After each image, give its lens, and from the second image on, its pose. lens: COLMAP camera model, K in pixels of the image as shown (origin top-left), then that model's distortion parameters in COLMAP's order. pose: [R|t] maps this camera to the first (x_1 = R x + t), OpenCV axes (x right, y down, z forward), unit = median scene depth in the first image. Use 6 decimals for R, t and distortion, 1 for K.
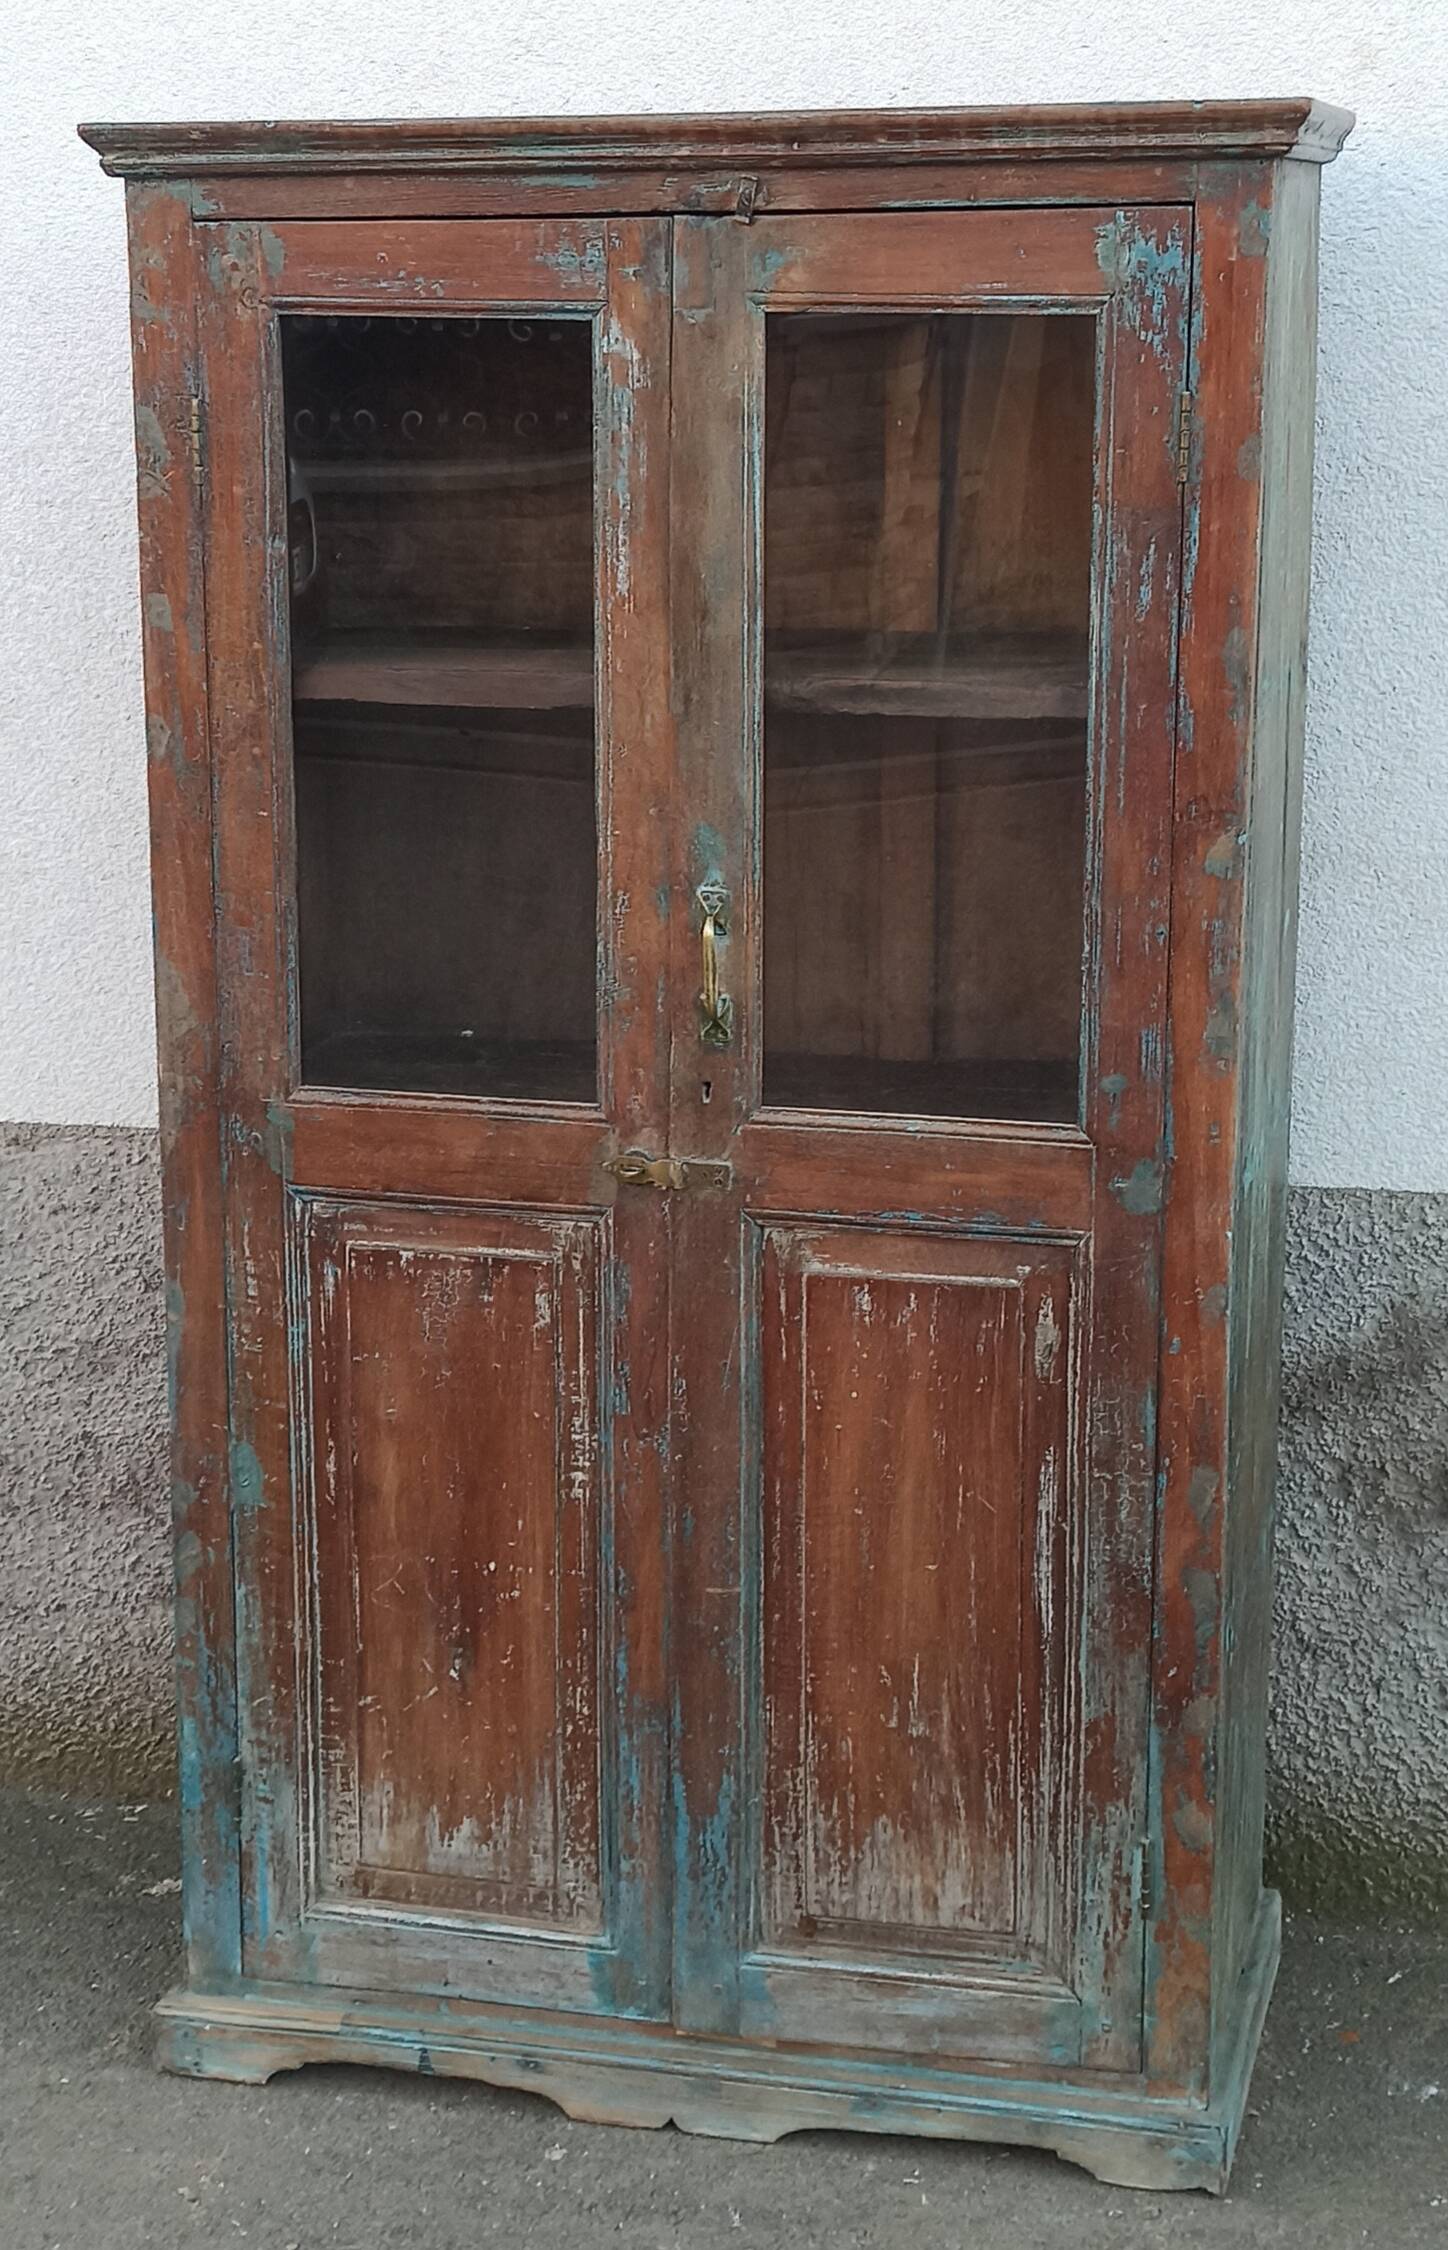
lens RADIAL K [[3450.1, 0, 842.1], [0, 3450.1, 896.4], [0, 0, 1]] dist [0.053712, -0.004034]
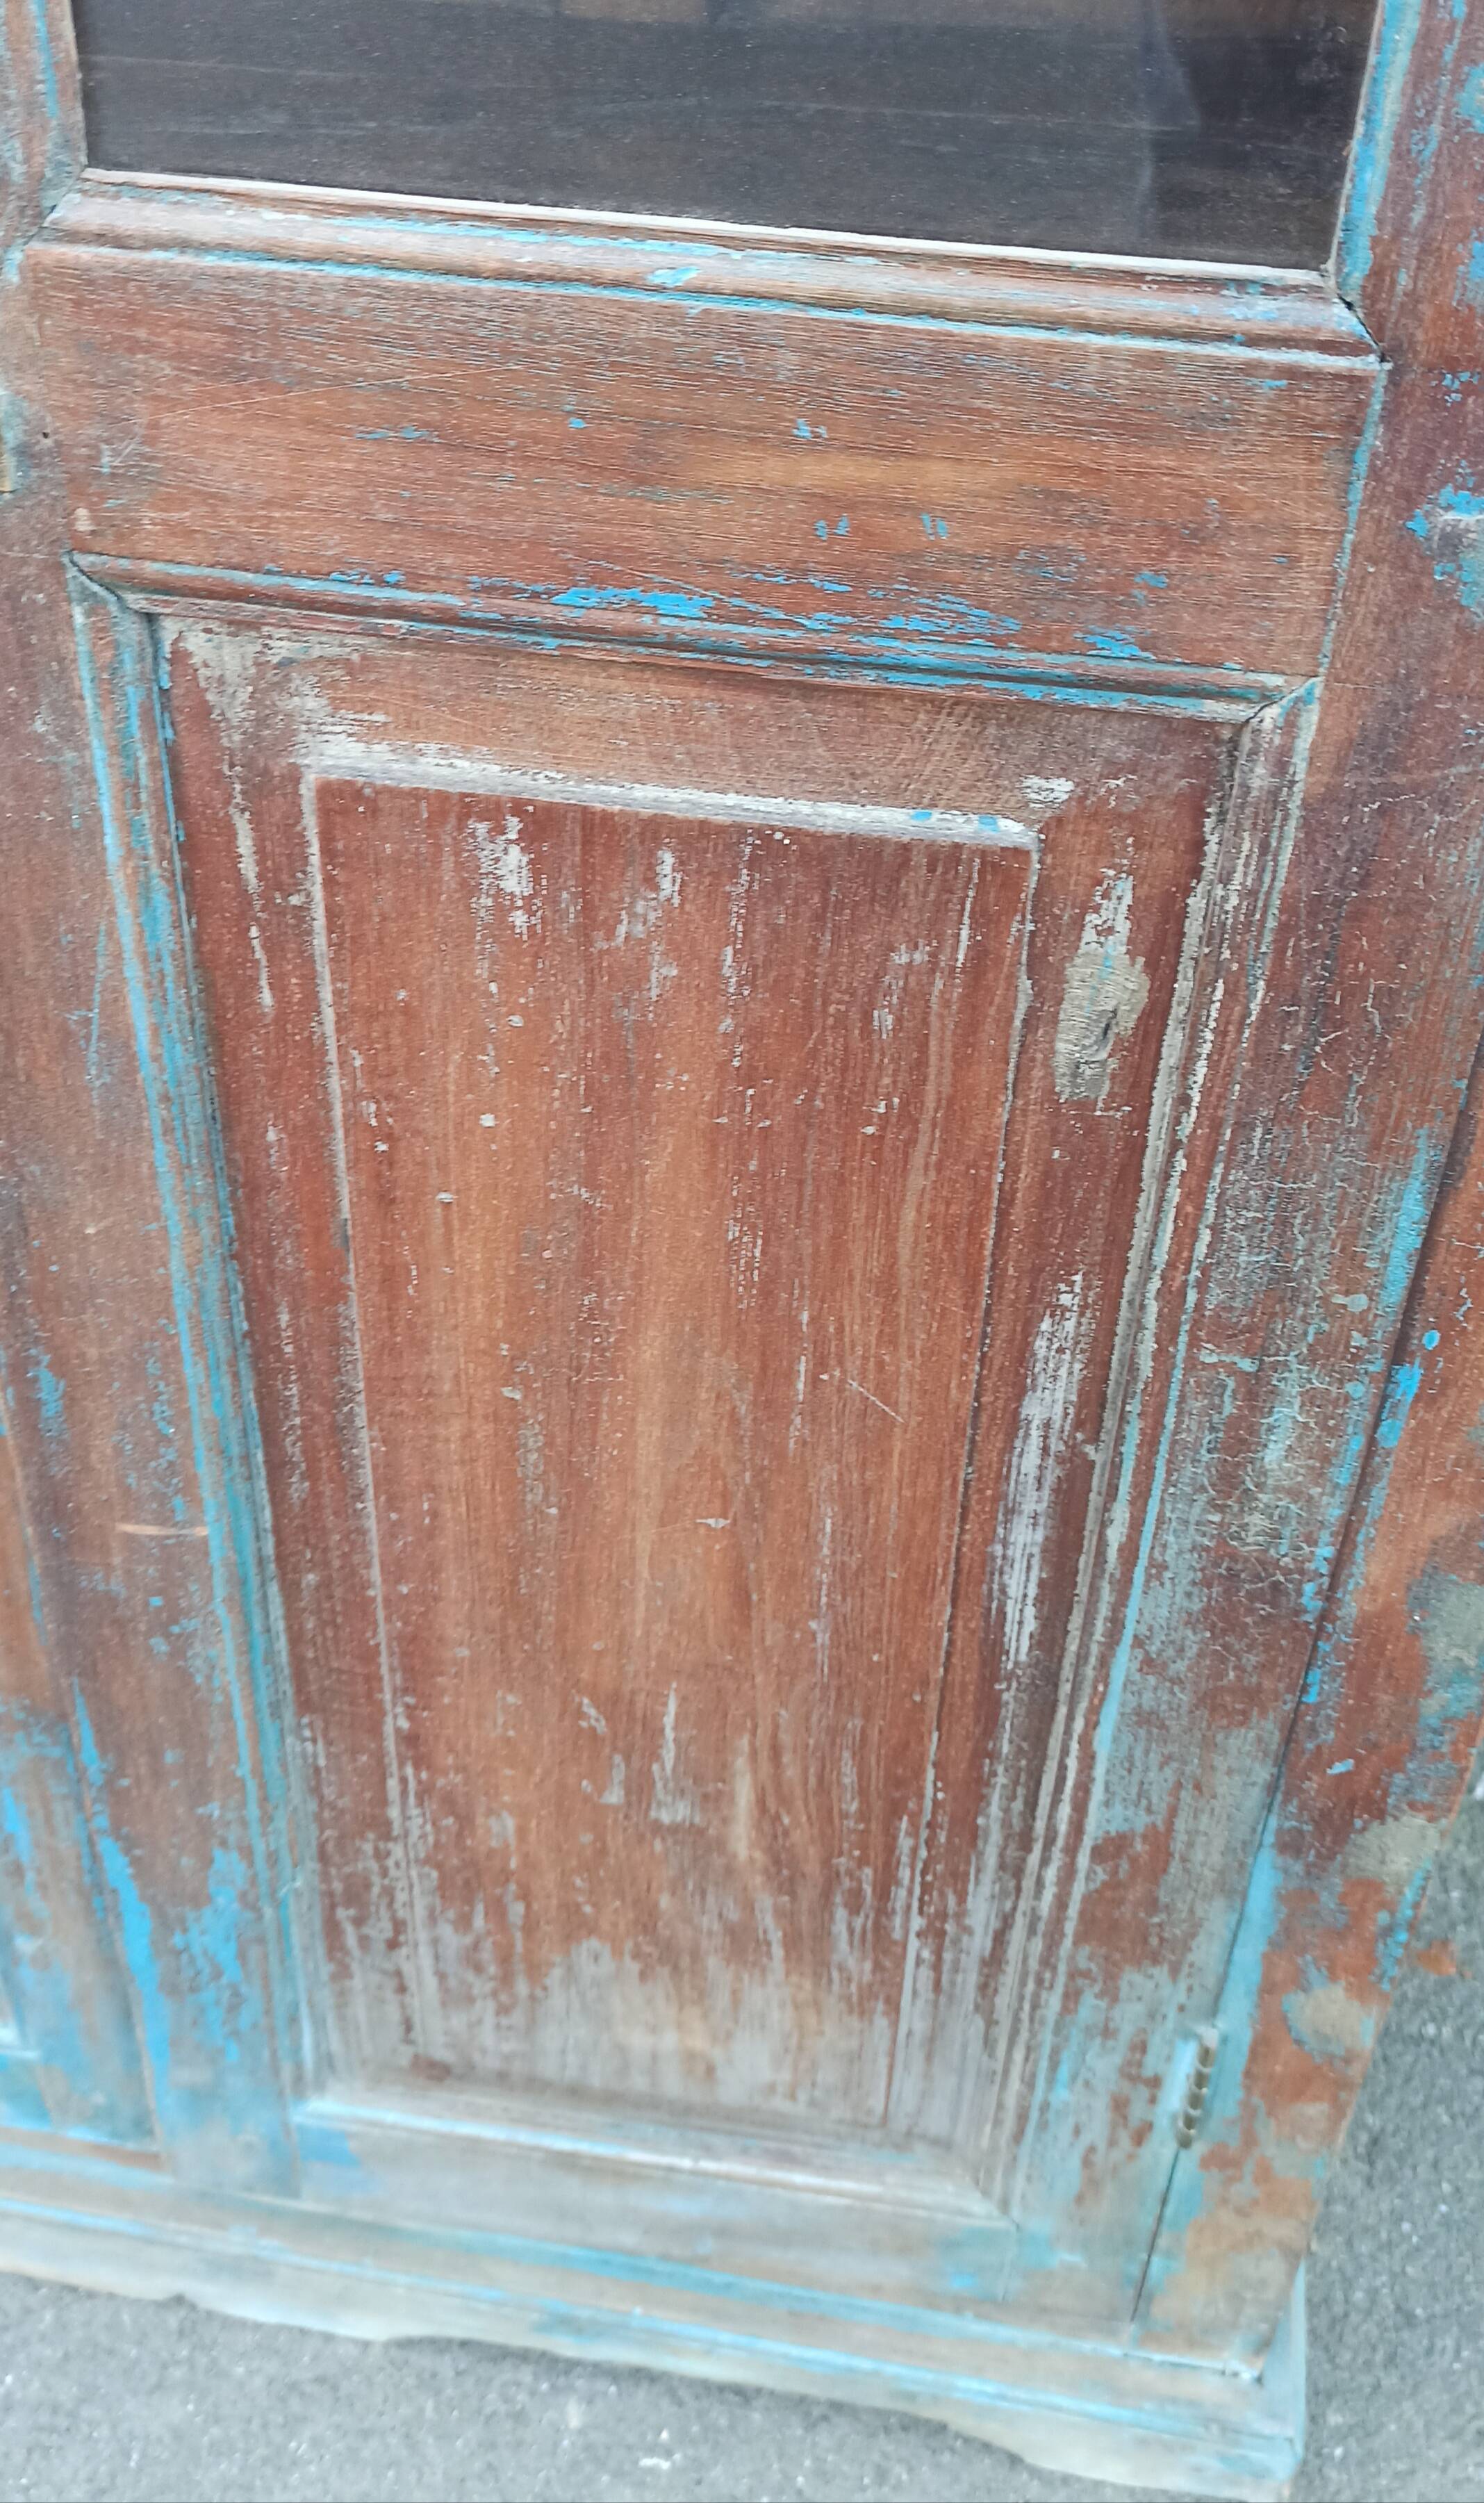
lens RADIAL K [[2424.3, 0, 747.4], [0, 2424.3, 1152.5], [0, 0, 1]] dist [0.045466, -0.029836]
pose [[0.997690, -0.014722, 0.066312, 0.012744], [-0.016861, 0.892001, 0.451719, 0.041778], [-0.065800, -0.451794, 0.889693, 0.781252]]
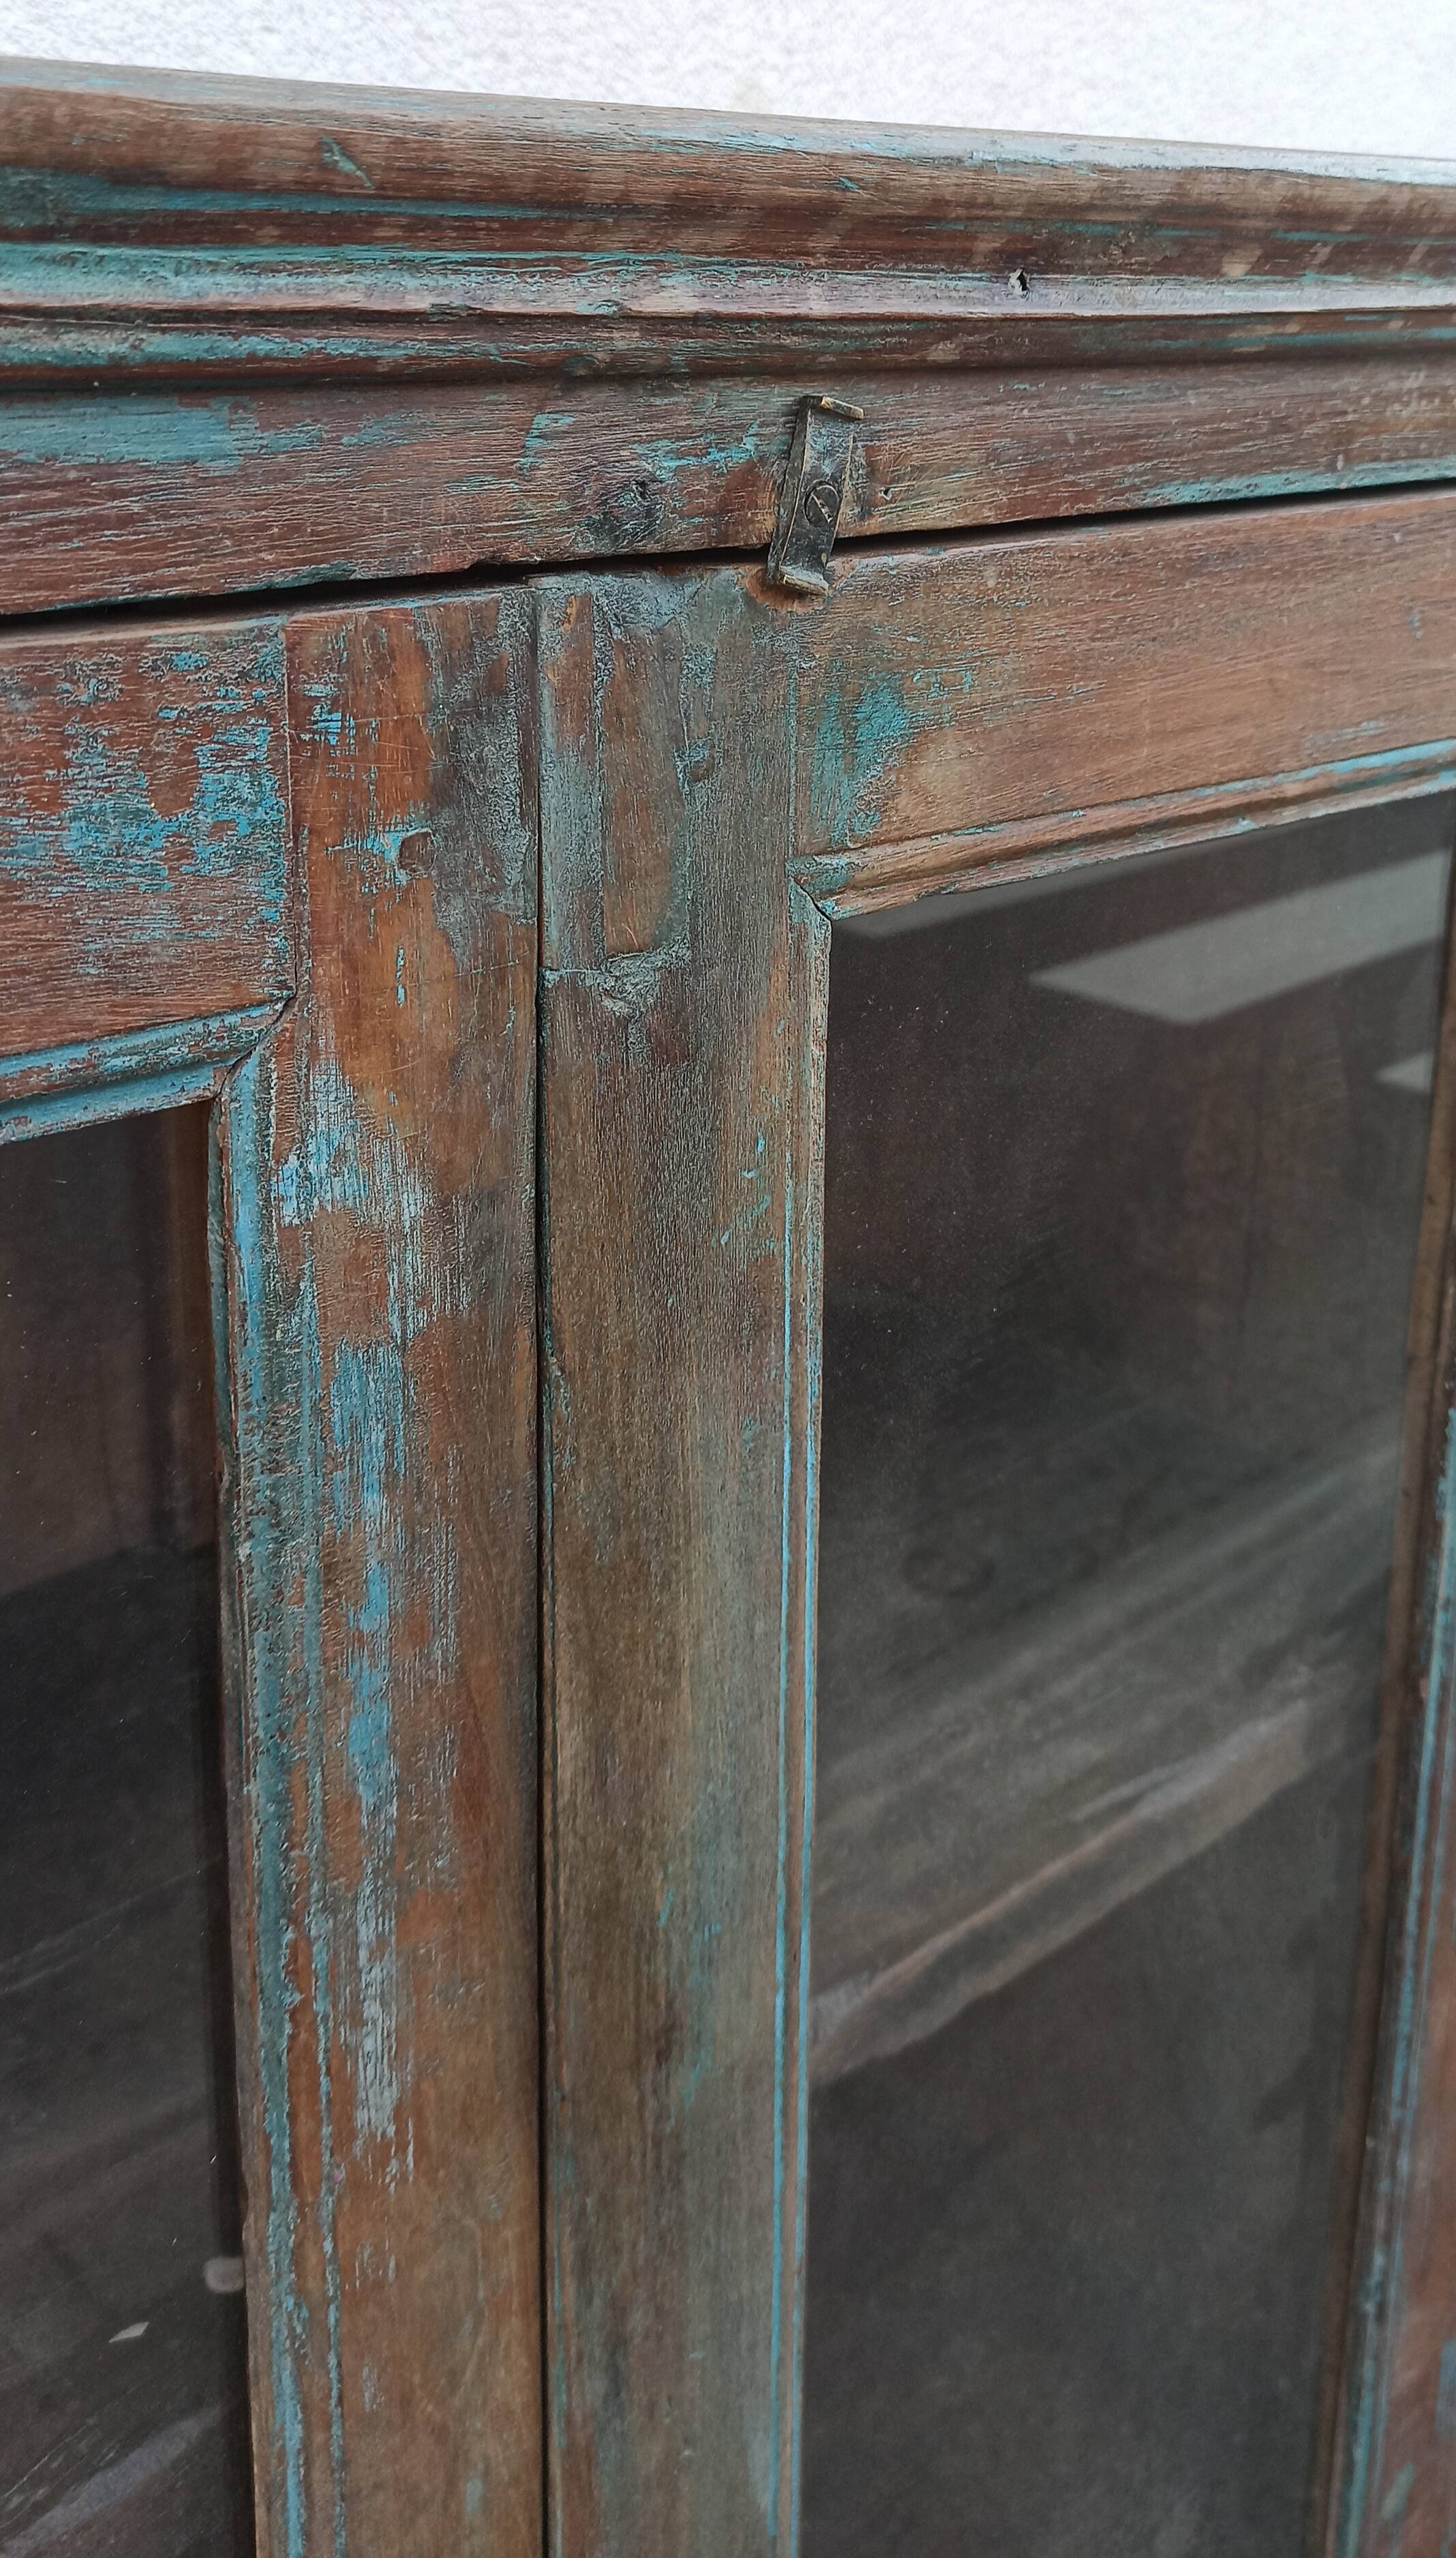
lens RADIAL K [[2376.6, 0, 778.4], [0, 2376.6, 959.4], [0, 0, 1]] dist [0.022013, 0.000494]
pose [[0.553416, -0.206852, 0.806810, -0.159429], [0.149378, 0.977614, 0.148181, -0.181049], [-0.819400, 0.038514, 0.571927, 0.842539]]
